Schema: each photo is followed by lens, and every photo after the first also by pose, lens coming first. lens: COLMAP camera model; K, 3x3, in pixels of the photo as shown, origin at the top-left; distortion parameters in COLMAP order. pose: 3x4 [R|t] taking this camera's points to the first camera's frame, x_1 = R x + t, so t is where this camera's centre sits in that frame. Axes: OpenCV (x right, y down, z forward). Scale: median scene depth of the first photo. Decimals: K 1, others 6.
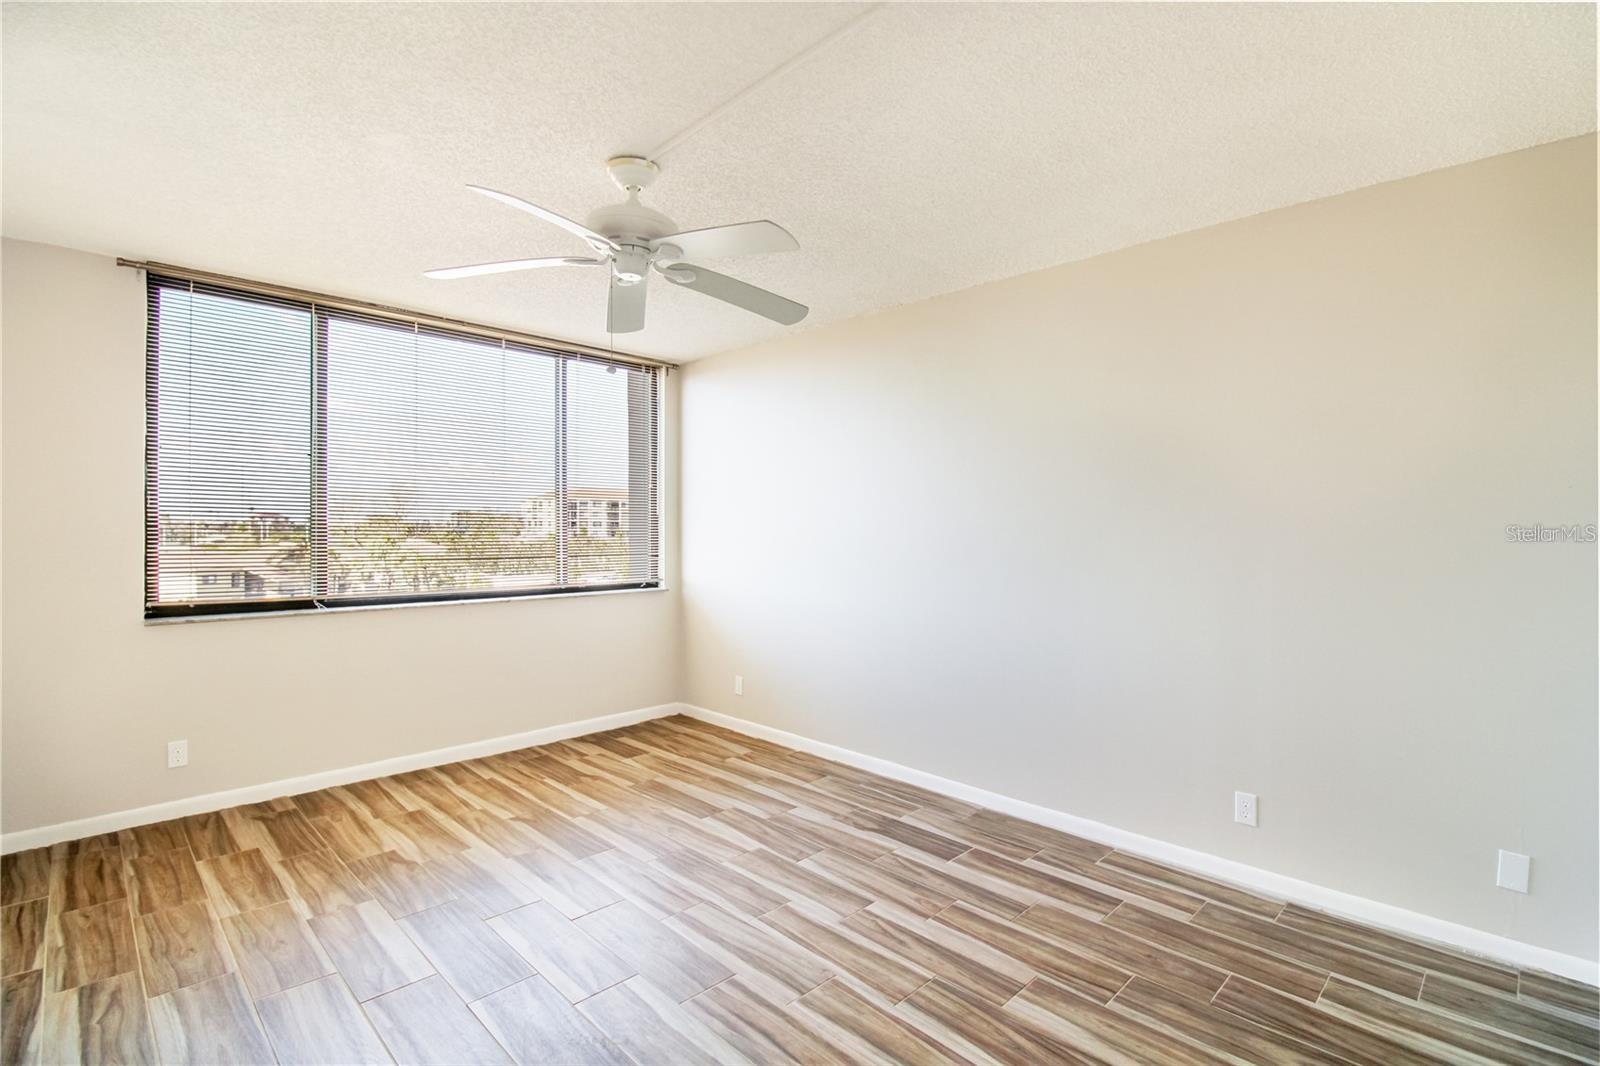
lens RADIAL K [[740.1, 0, 817.2], [0, 740.1, 524.2], [0, 0, 1]] dist [0.003215, -0.013550]
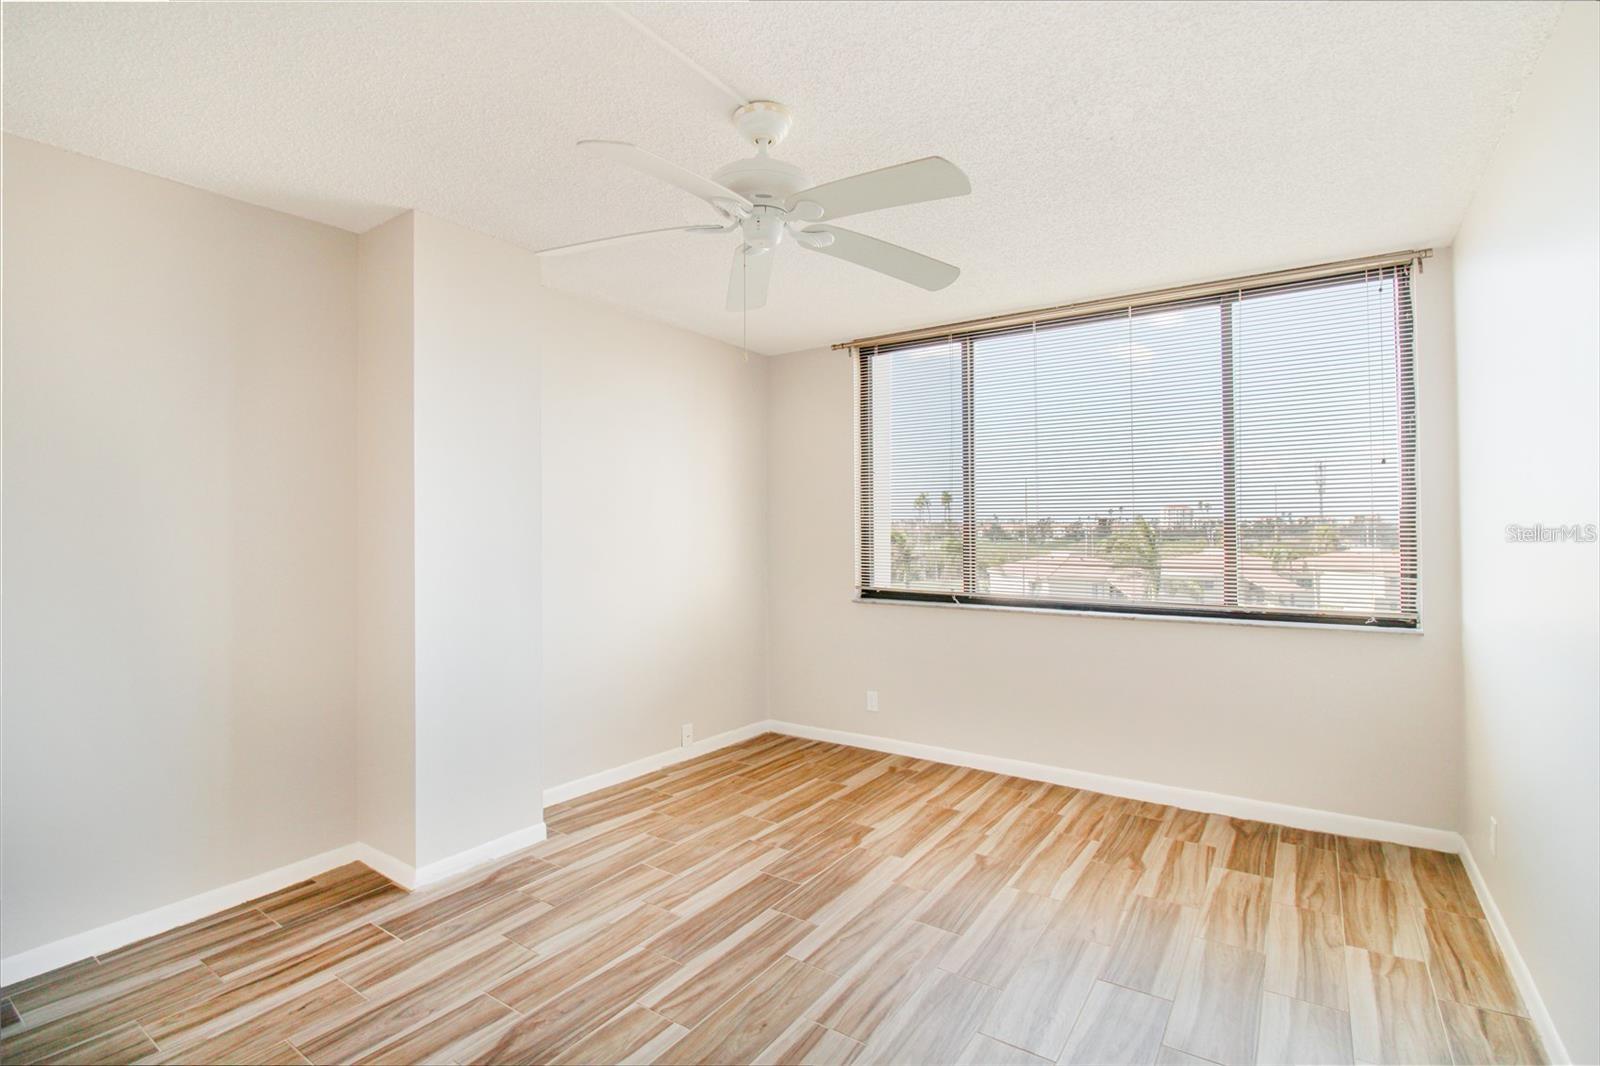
lens RADIAL K [[740.1, 0, 817.2], [0, 740.1, 524.2], [0, 0, 1]] dist [0.003215, -0.013550]
pose [[0.194699, -0.014047, -0.980762, 0.434679], [0.008251, 0.999886, -0.012682, 0.006880], [0.980828, -0.005623, 0.194793, 0.638943]]
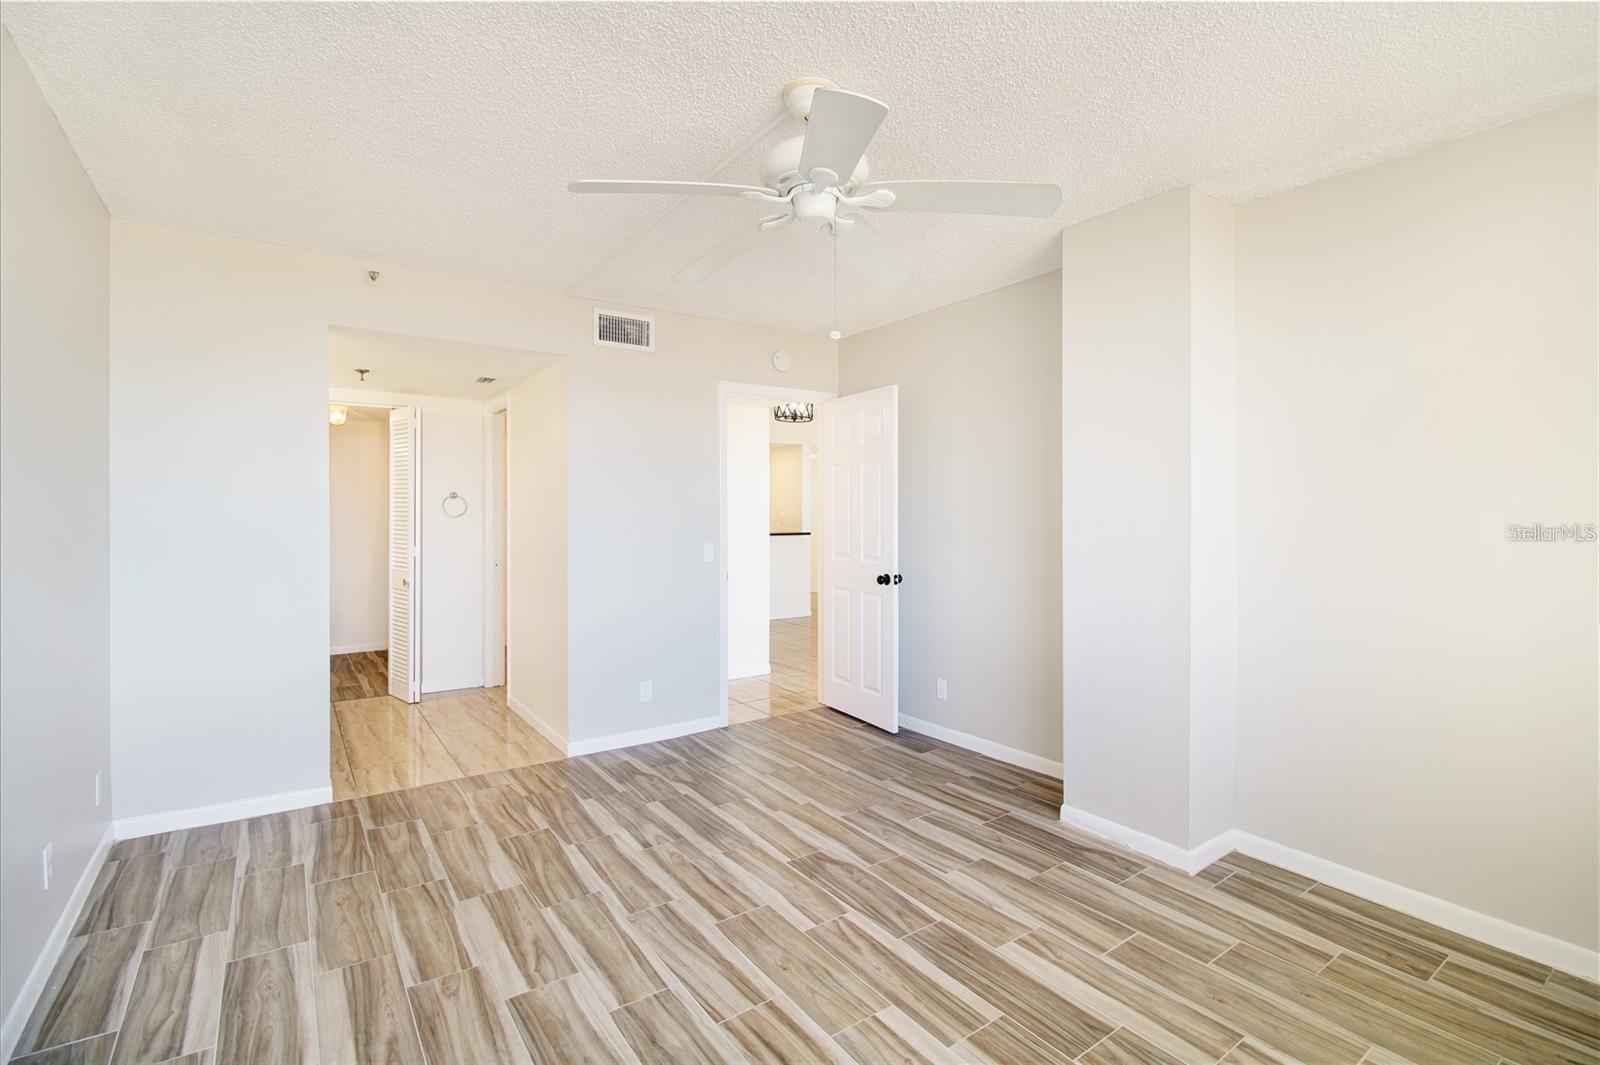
lens RADIAL K [[740.1, 0, 817.2], [0, 740.1, 523.7], [0, 0, 1]] dist [0.003215, -0.013550]
pose [[-0.986636, -0.009702, 0.162653, -0.277972], [-0.007931, 0.999902, 0.011532, 0.007878], [-0.162749, 0.010088, -0.986616, 1.323557]]
